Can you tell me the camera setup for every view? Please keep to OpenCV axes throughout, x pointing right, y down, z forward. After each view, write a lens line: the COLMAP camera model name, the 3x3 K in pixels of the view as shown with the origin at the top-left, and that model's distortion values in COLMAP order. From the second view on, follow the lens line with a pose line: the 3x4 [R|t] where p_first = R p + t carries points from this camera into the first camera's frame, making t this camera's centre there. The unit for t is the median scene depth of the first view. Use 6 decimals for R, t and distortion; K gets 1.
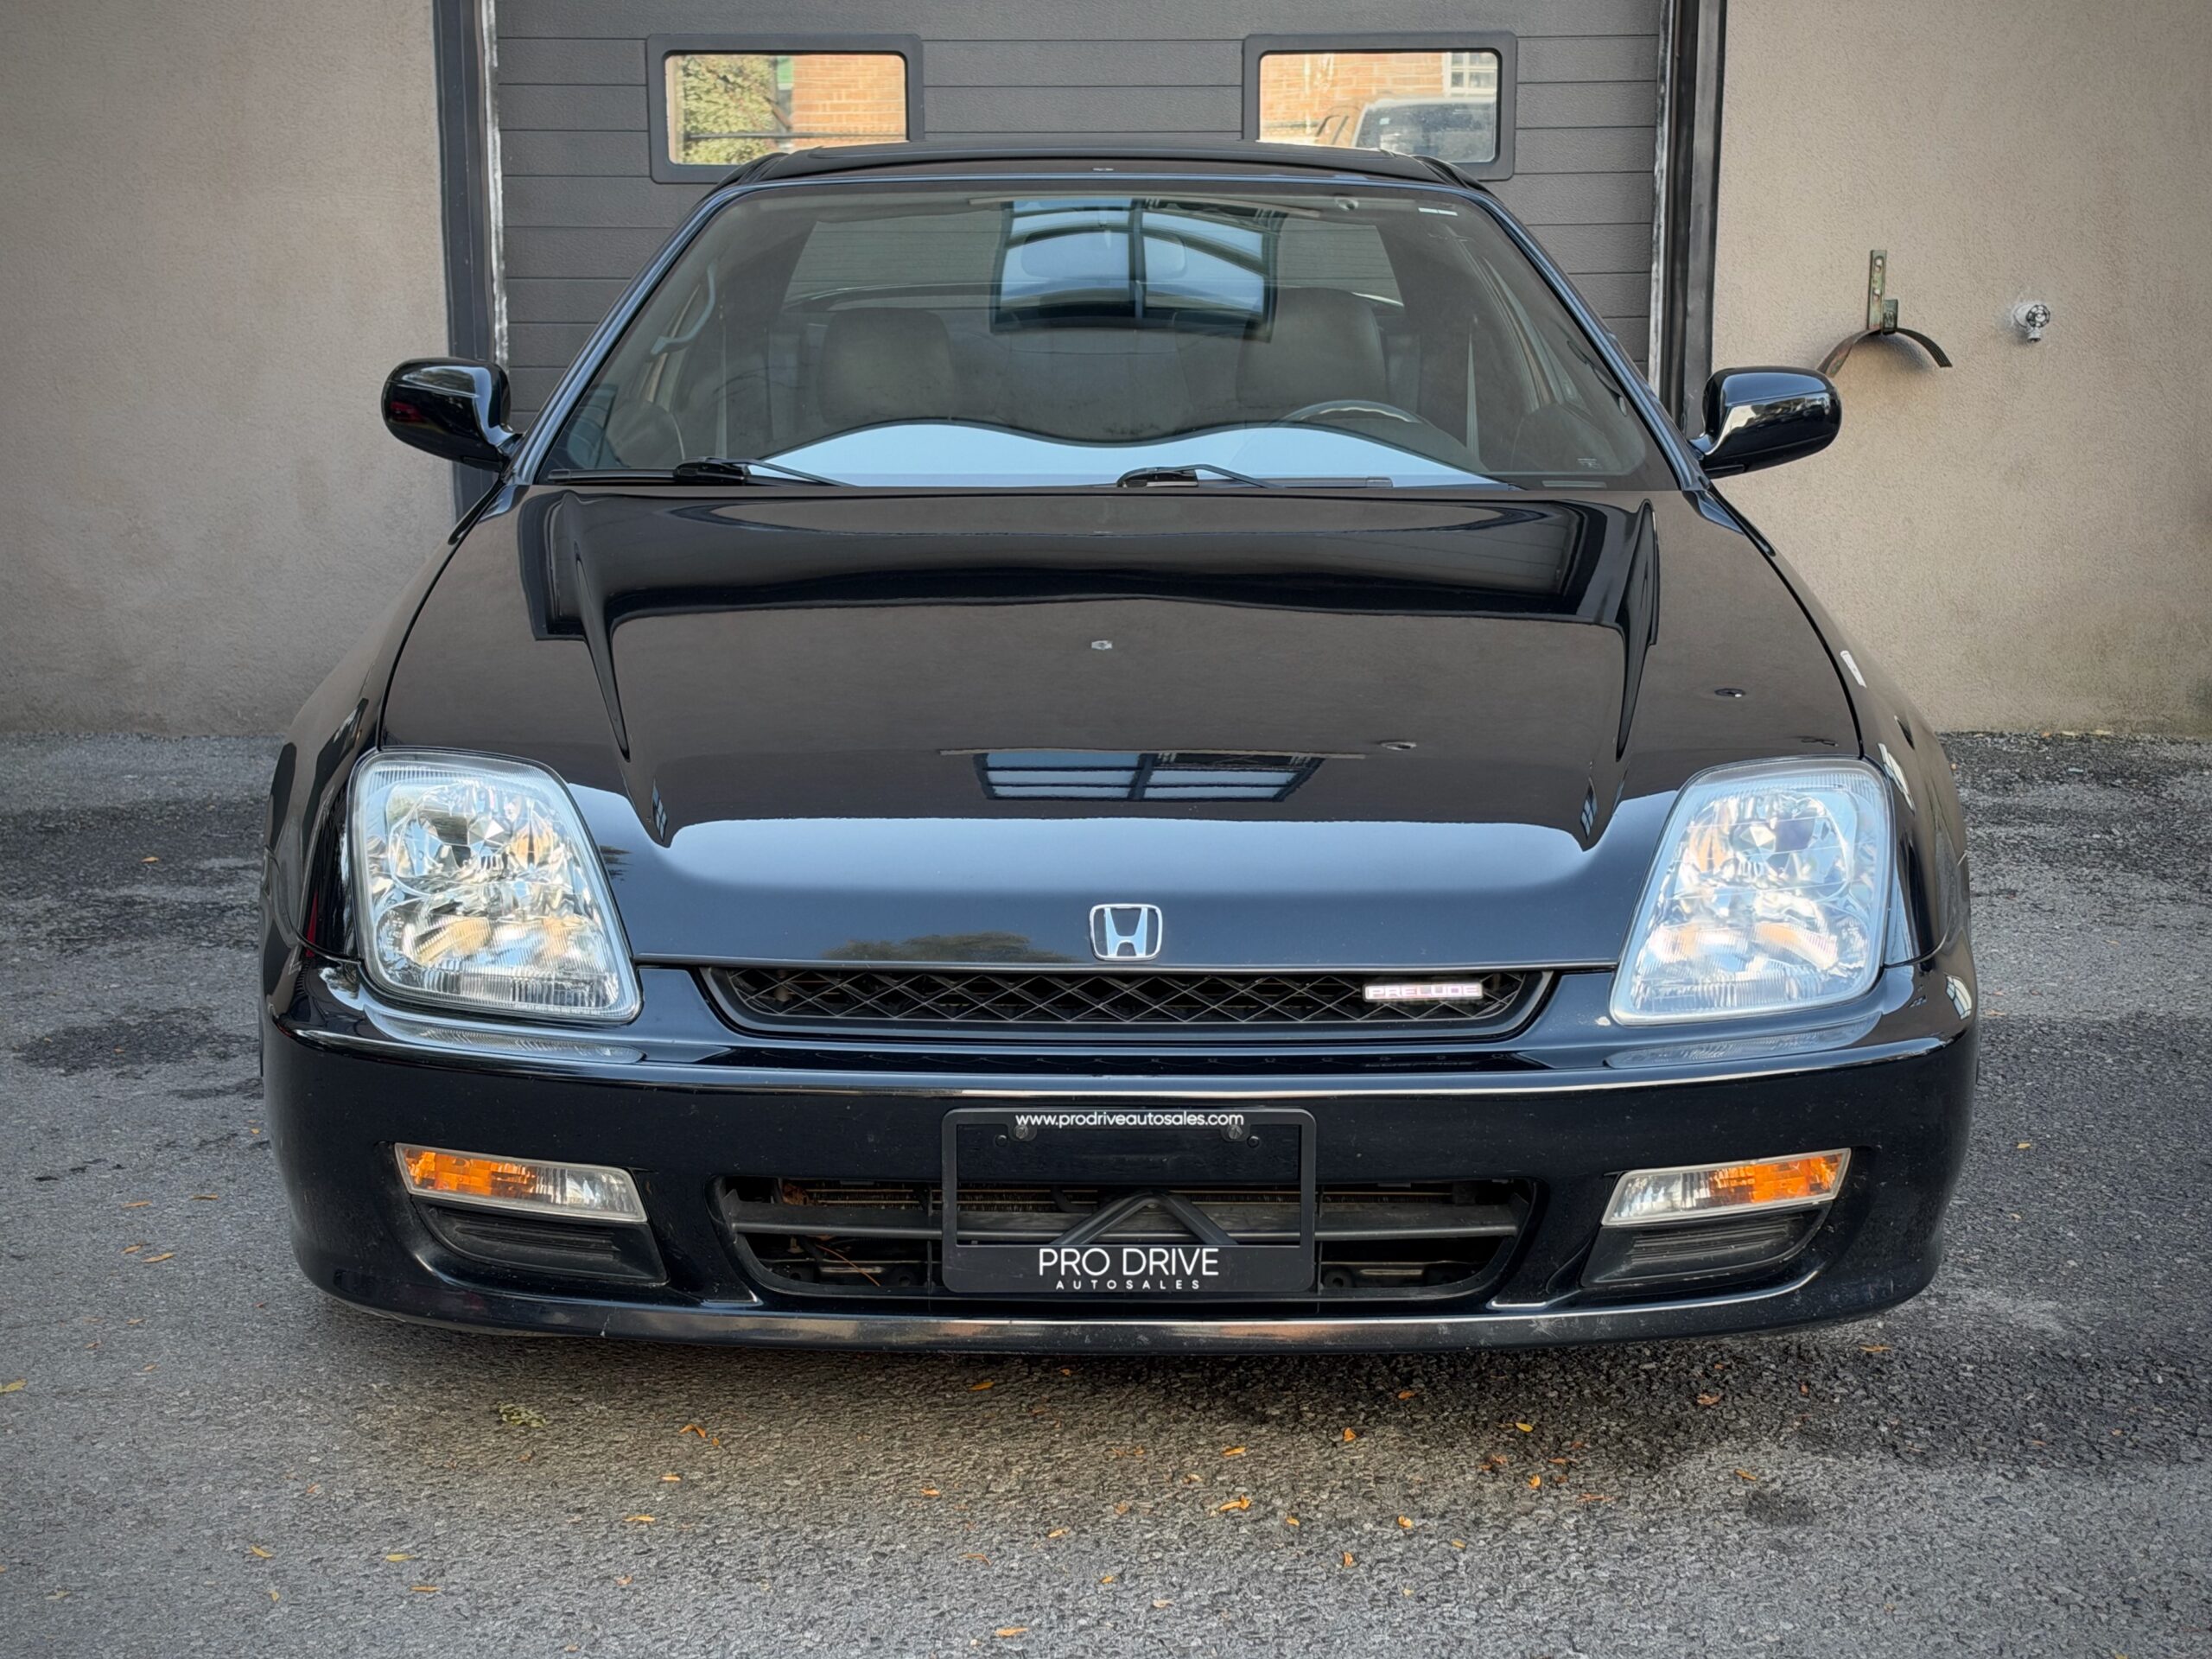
lens RADIAL K [[3342.5, 0, 1106.0], [0, 3342.5, 829.5], [0, 0, 1]] dist [0.292553, -0.890209]
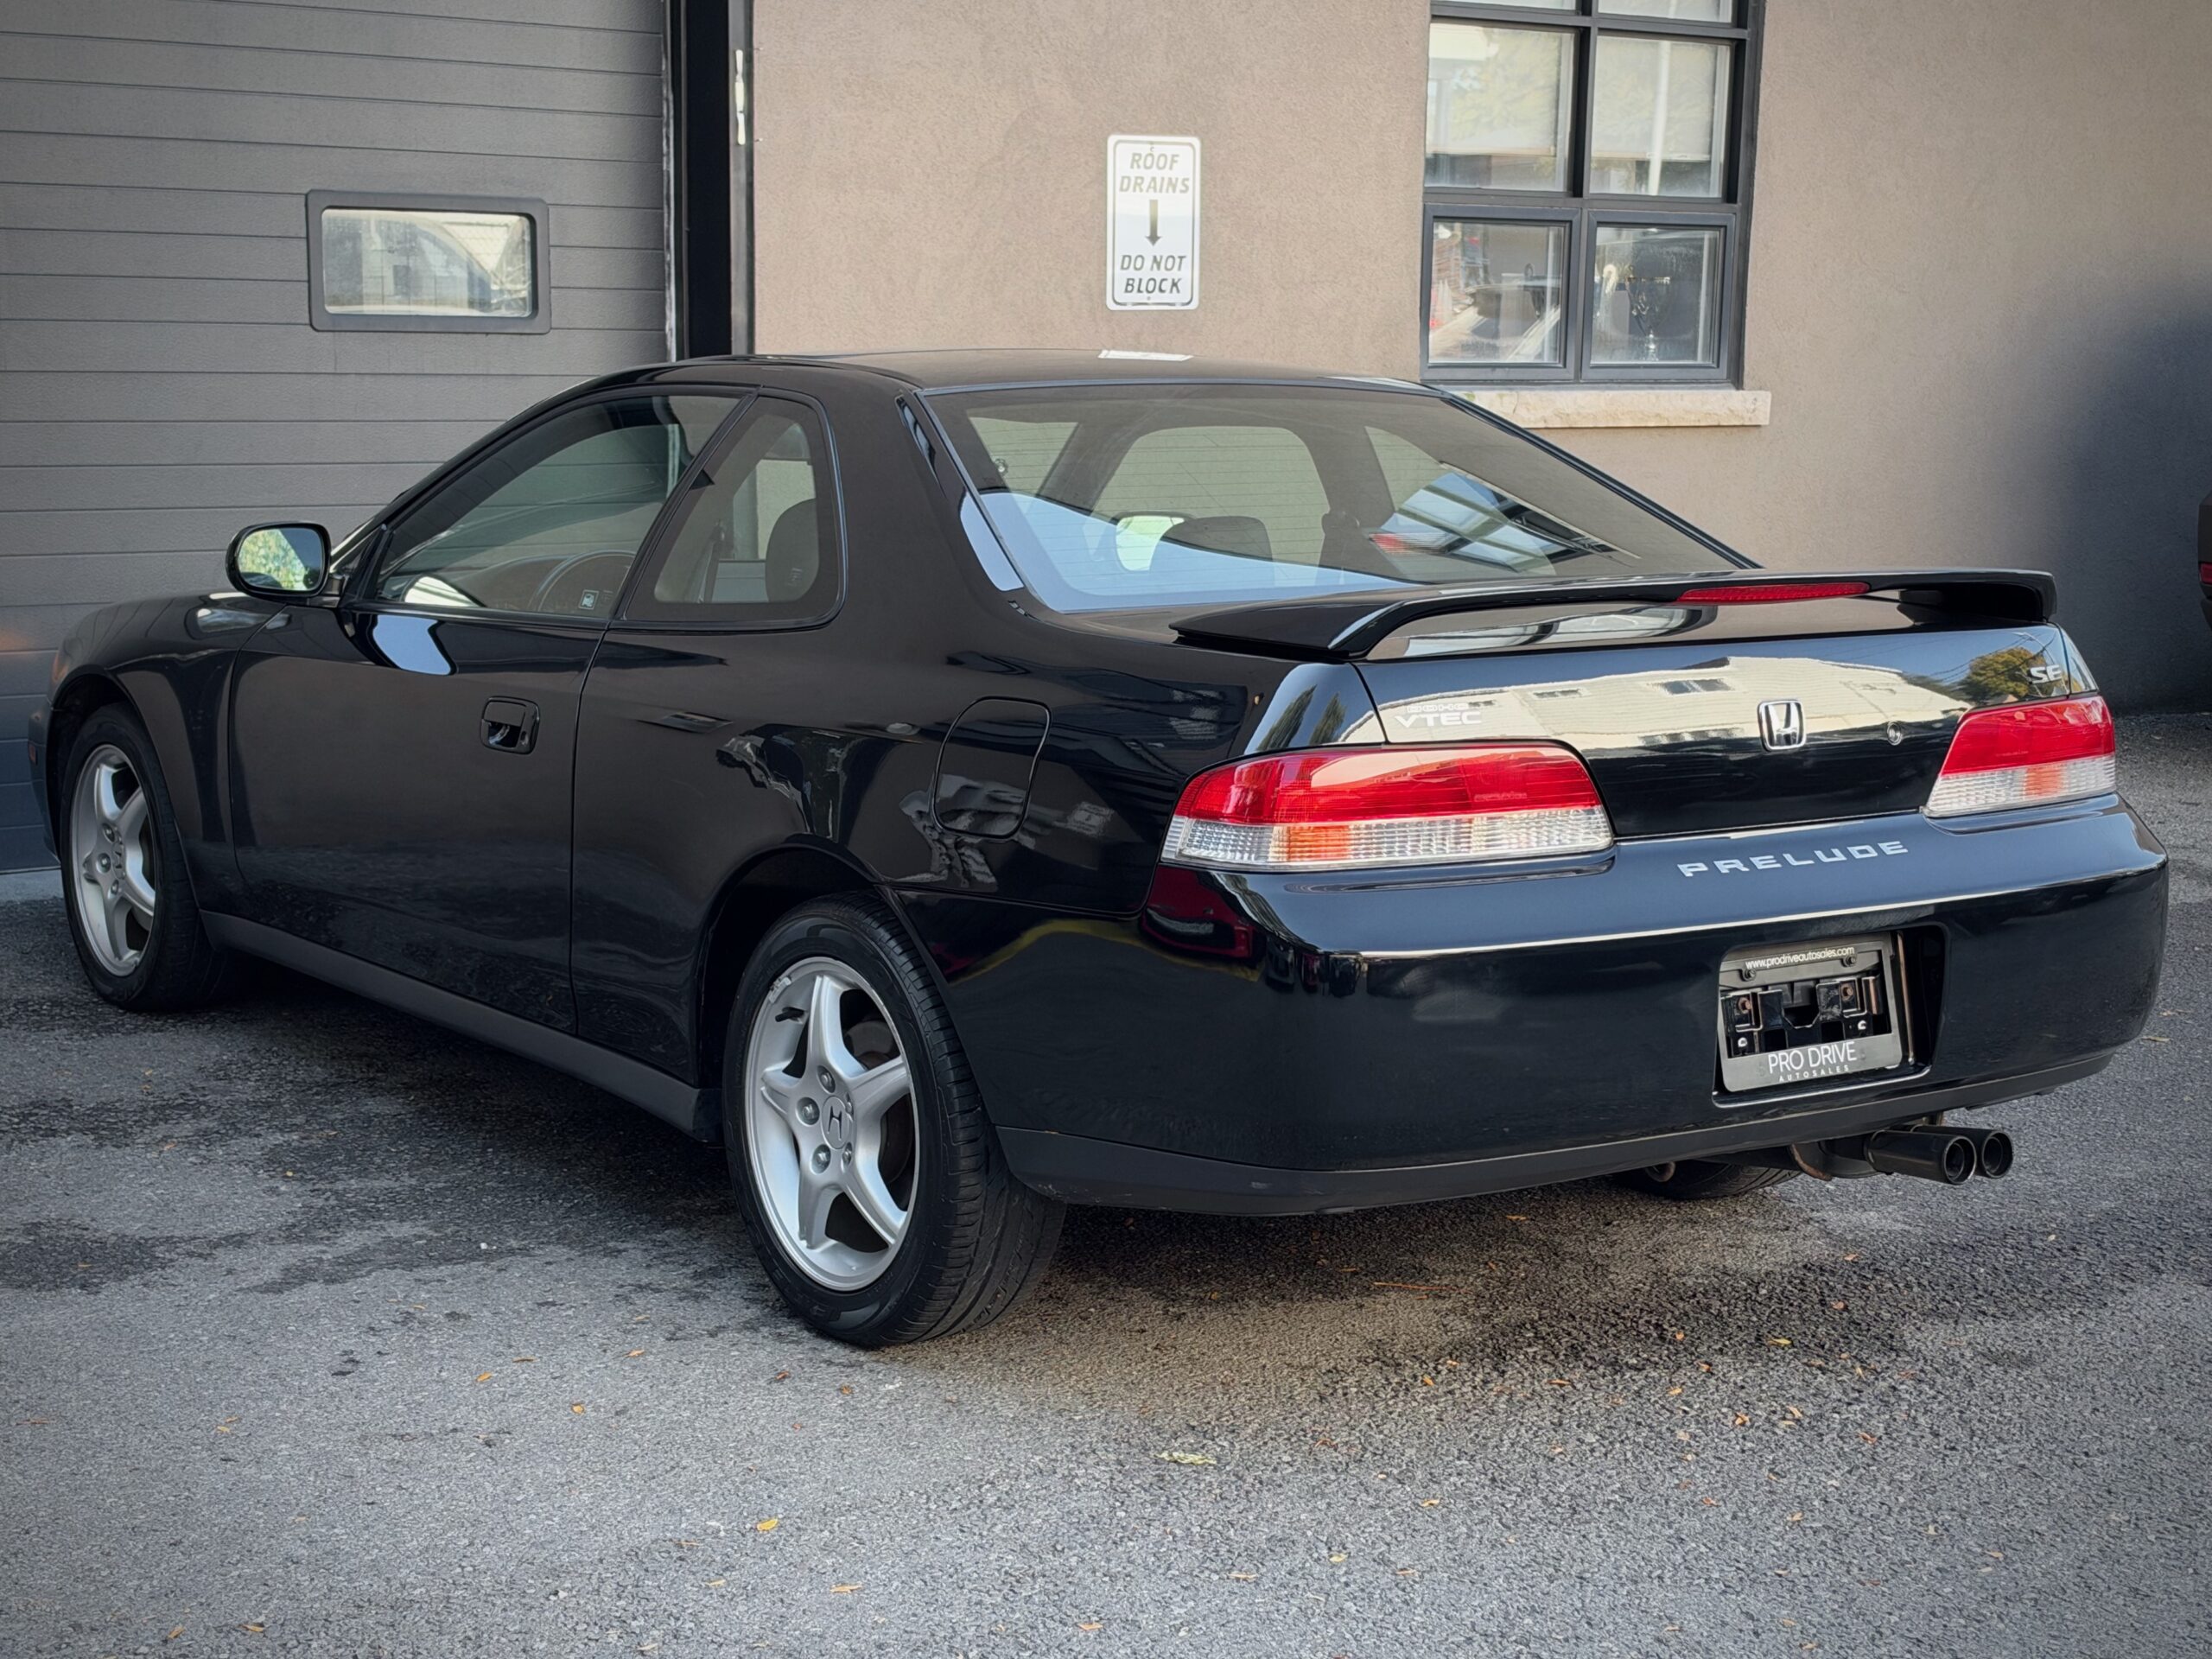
lens RADIAL K [[3407.0, 0, 1106.0], [0, 3407.0, 829.5], [0, 0, 1]] dist [0.247964, -0.594005]
pose [[0.818649, -0.072637, 0.569682, -0.488388], [0.083690, 0.996469, 0.006790, -0.034450], [-0.568164, 0.042118, 0.821837, -0.000497]]
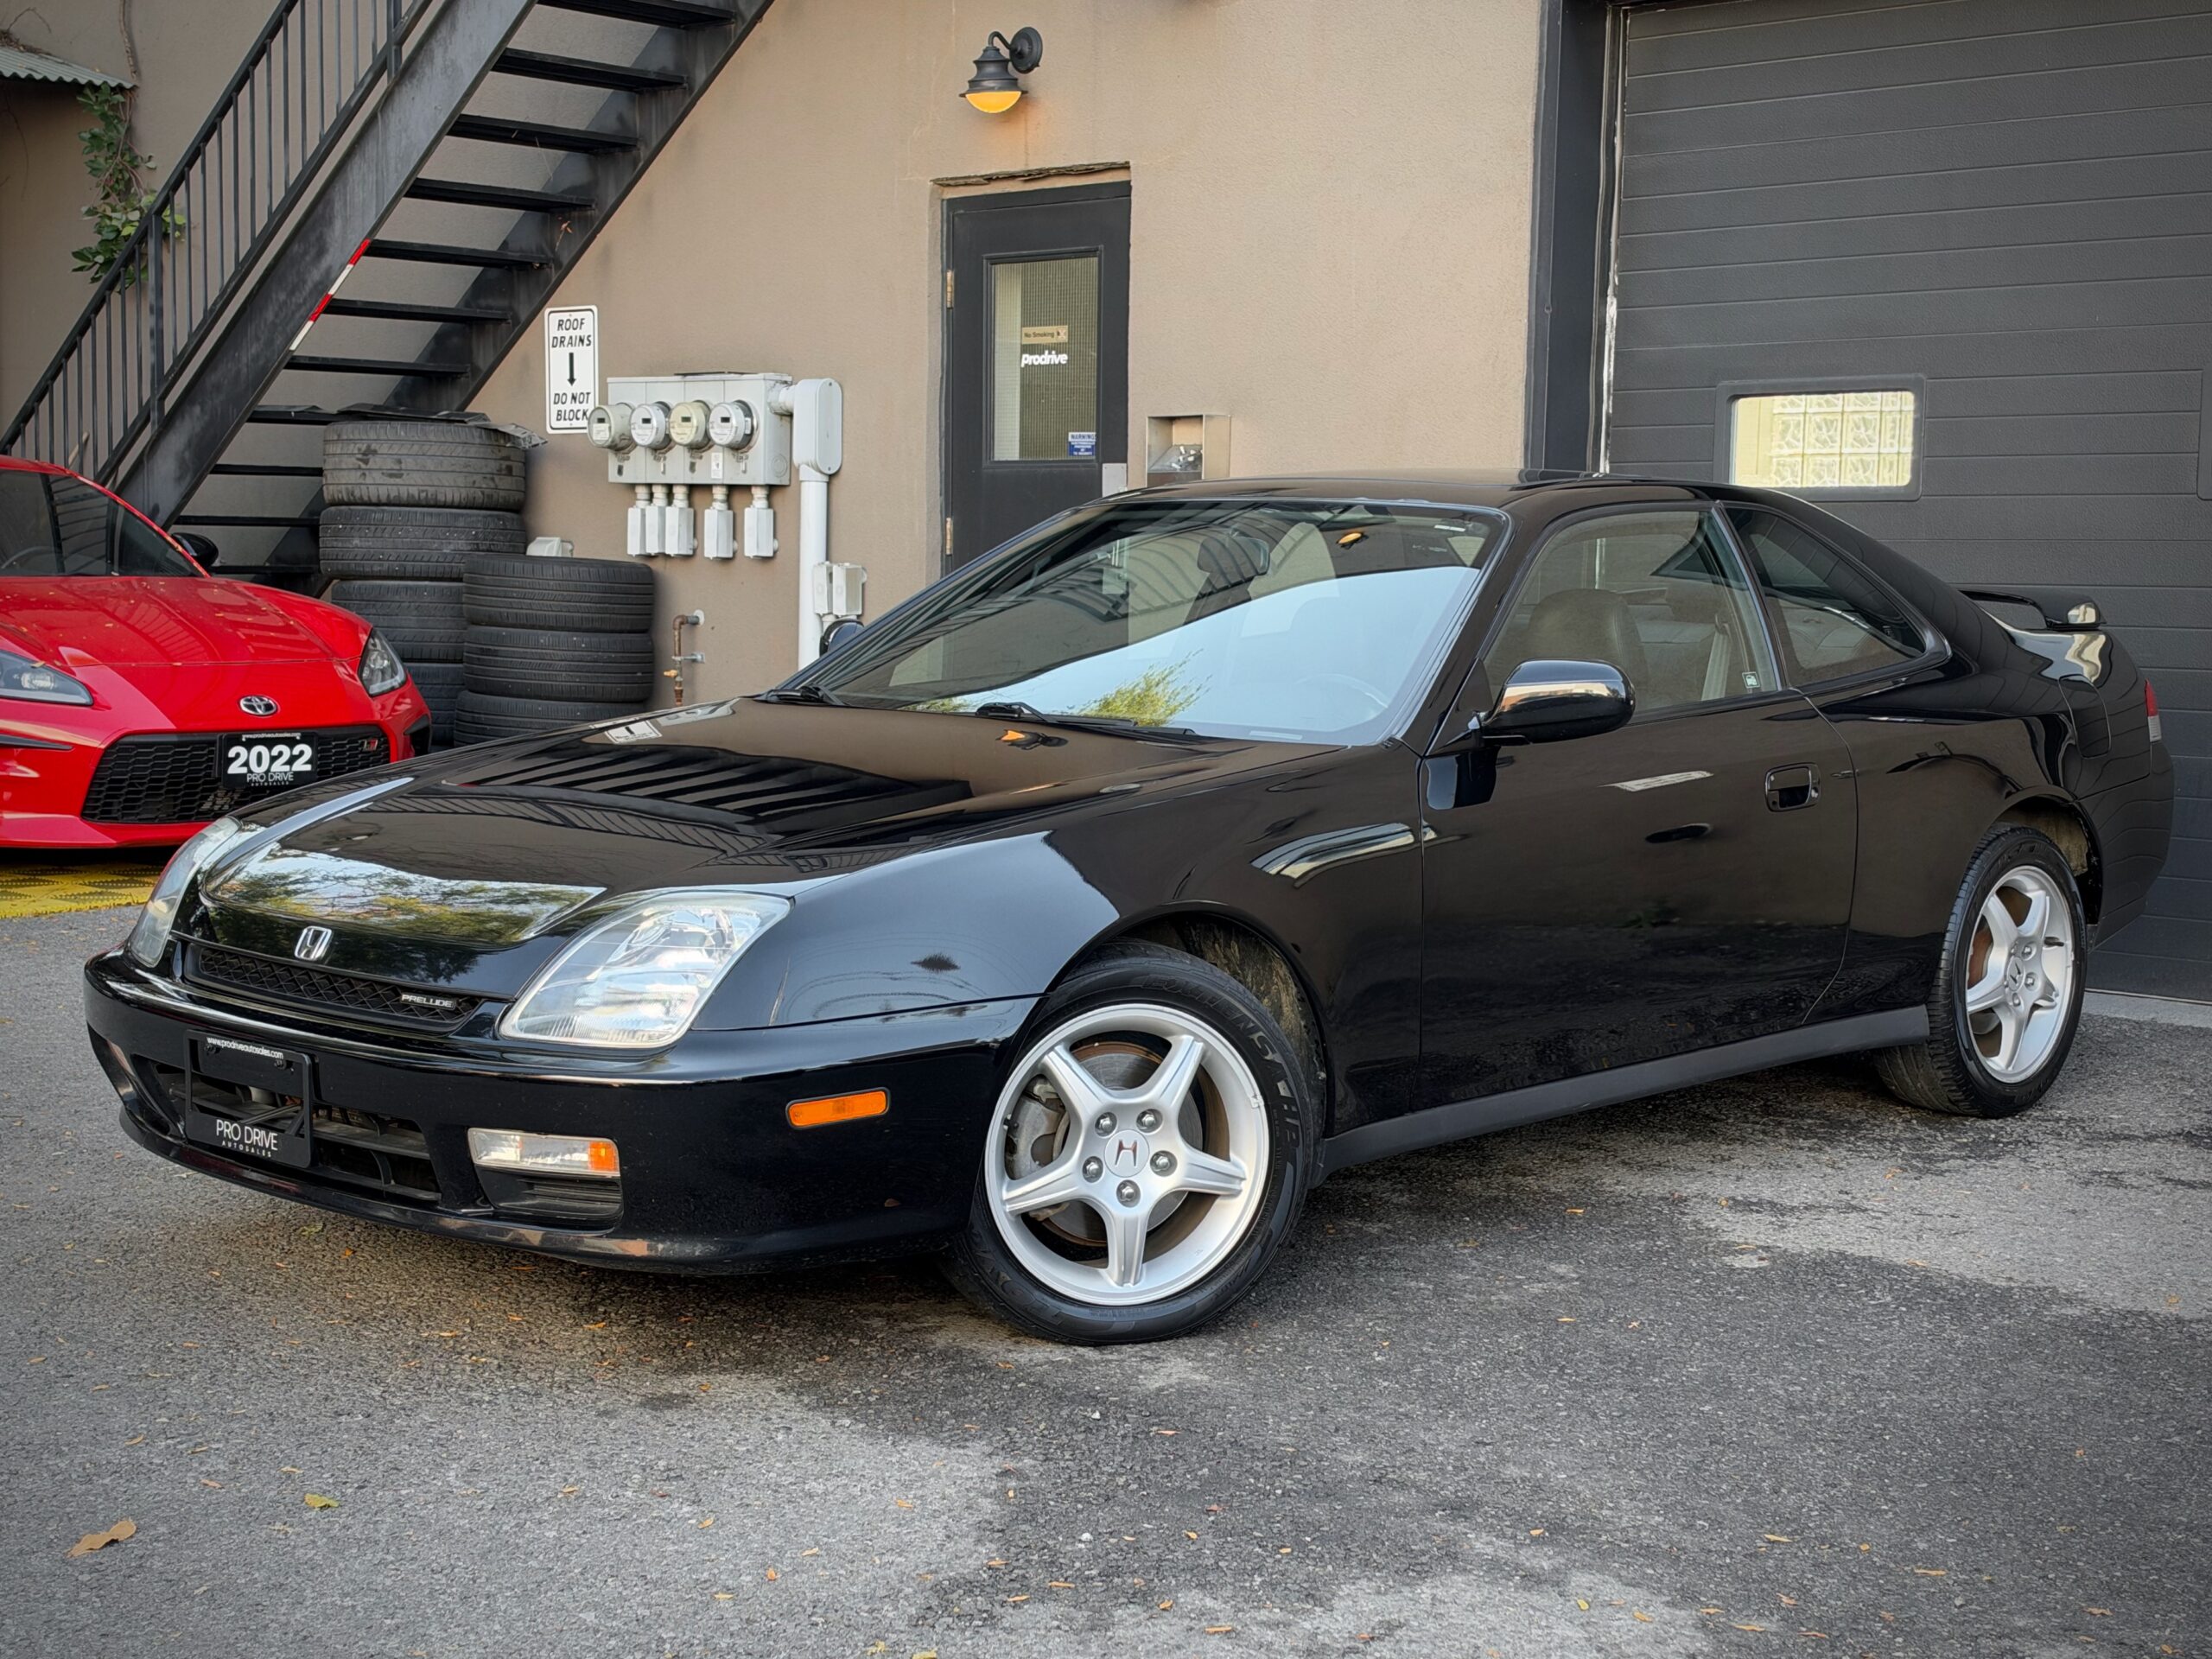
lens RADIAL K [[3161.1, 0, 1107.7], [0, 3161.1, 837.7], [0, 0, 1]] dist [0.290468, -0.855703]
pose [[0.720005, 0.076477, -0.689742, 0.657022], [-0.134374, 0.990463, -0.030449, -0.012066], [0.680835, 0.114607, 0.723415, 0.057064]]
